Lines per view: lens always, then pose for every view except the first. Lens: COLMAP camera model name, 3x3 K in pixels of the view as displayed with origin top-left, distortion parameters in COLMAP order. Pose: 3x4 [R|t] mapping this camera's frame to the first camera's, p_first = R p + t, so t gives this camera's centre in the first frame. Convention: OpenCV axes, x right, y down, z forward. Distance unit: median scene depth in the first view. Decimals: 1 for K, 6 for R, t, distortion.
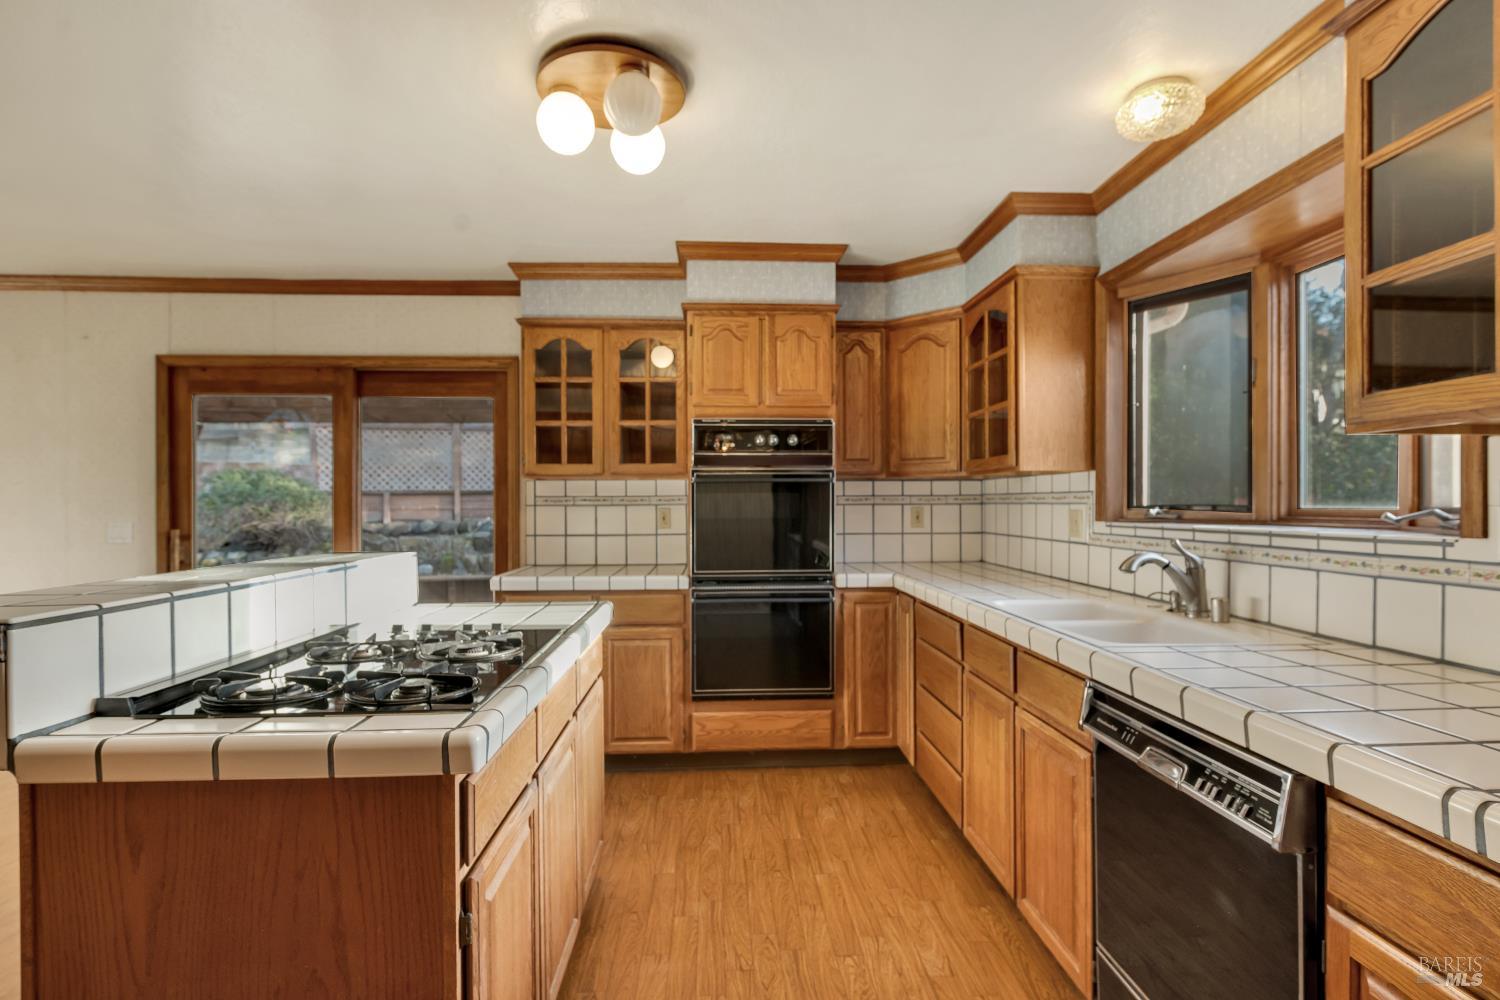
lens RADIAL K [[756.8, 0, 752.5], [0, 756.8, 503.0], [0, 0, 1]] dist [0.000080, -0.000168]
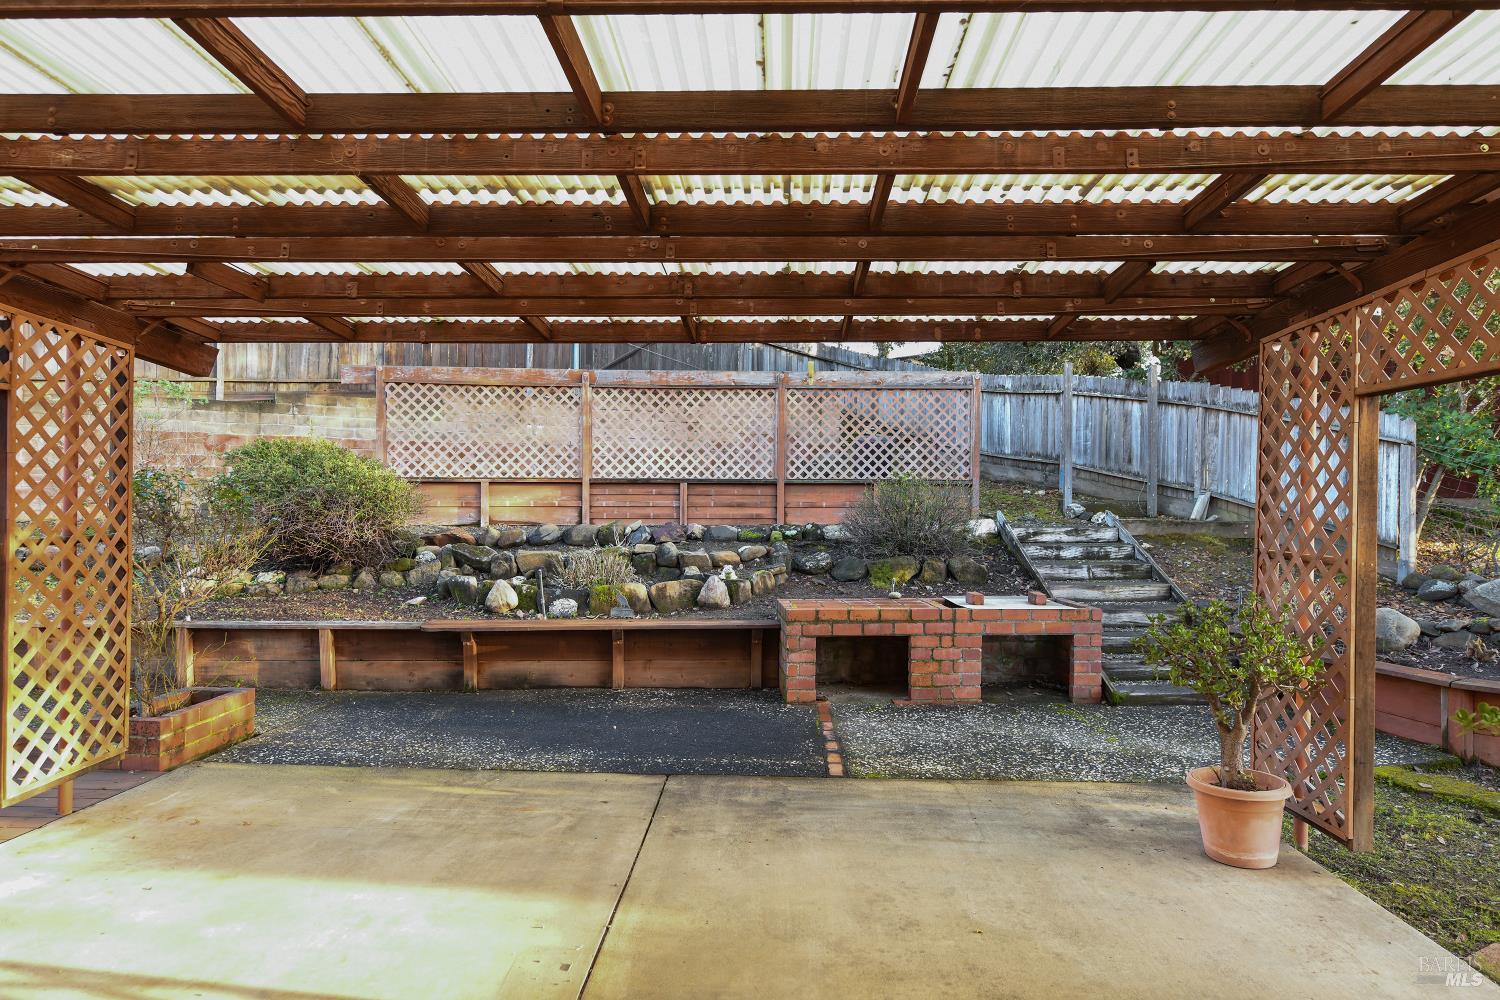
lens RADIAL K [[860.5, 0, 744.8], [0, 860.5, 491.8], [0, 0, 1]] dist [-0.009307, -0.000812]
pose [[0.995684, 0.009239, -0.092345, -0.721693], [-0.010110, 0.999909, -0.008974, 0.002044], [0.092254, 0.009869, 0.995687, 1.047763]]
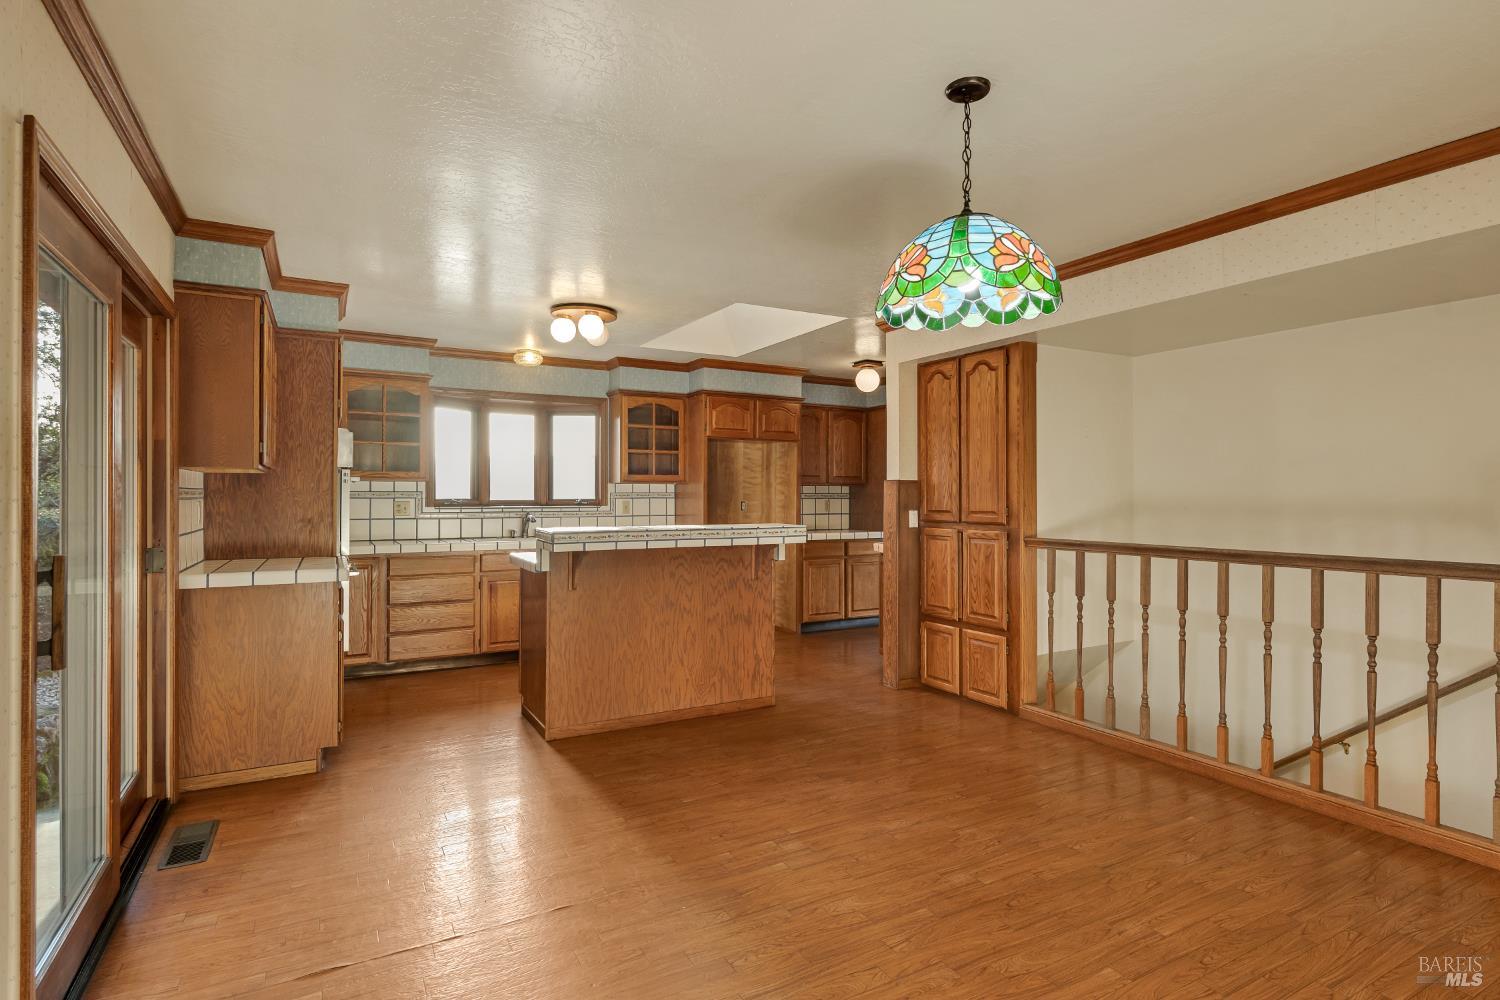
lens RADIAL K [[756.8, 0, 762.0], [0, 756.8, 496.8], [0, 0, 1]] dist [0.000080, -0.000168]
pose [[-0.456887, 0.006027, 0.889504, -1.439774], [0.002471, 0.999982, -0.005506, 0.008495], [-0.889521, -0.000318, -0.456894, 0.923988]]
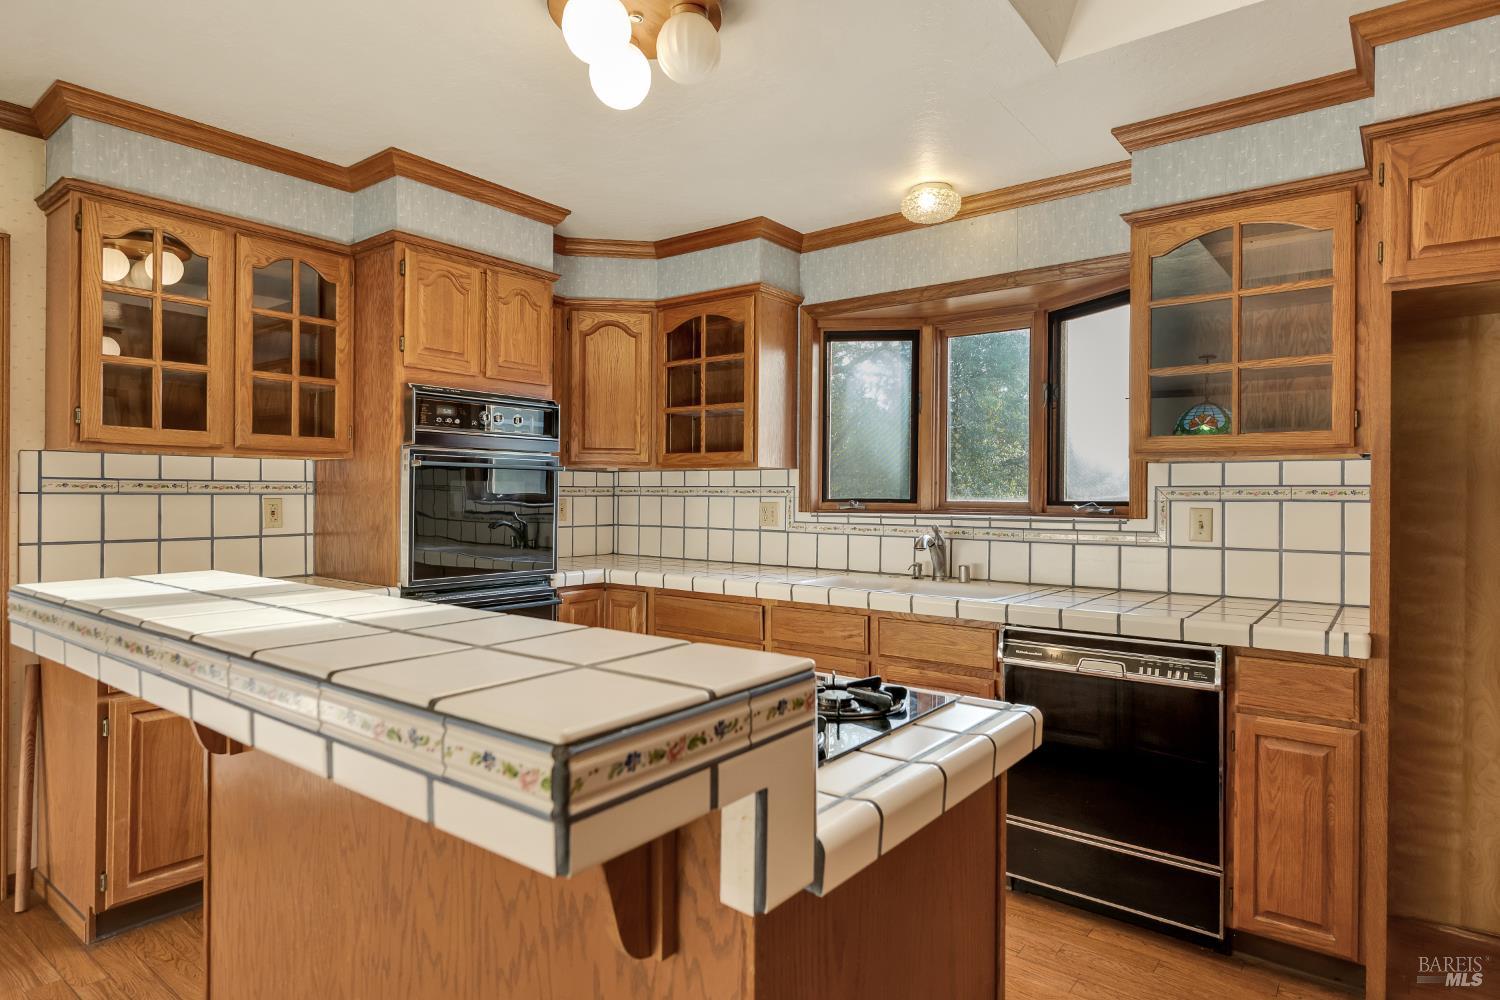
lens RADIAL K [[835.1, 0, 757.5], [0, 835.1, 495.2], [0, 0, 1]] dist [0.011215, -0.001547]
pose [[0.649878, 0.008639, 0.759990, -0.477240], [-0.009190, 0.999952, -0.003508, 0.002679], [-0.759983, -0.004705, 0.649926, 0.164946]]
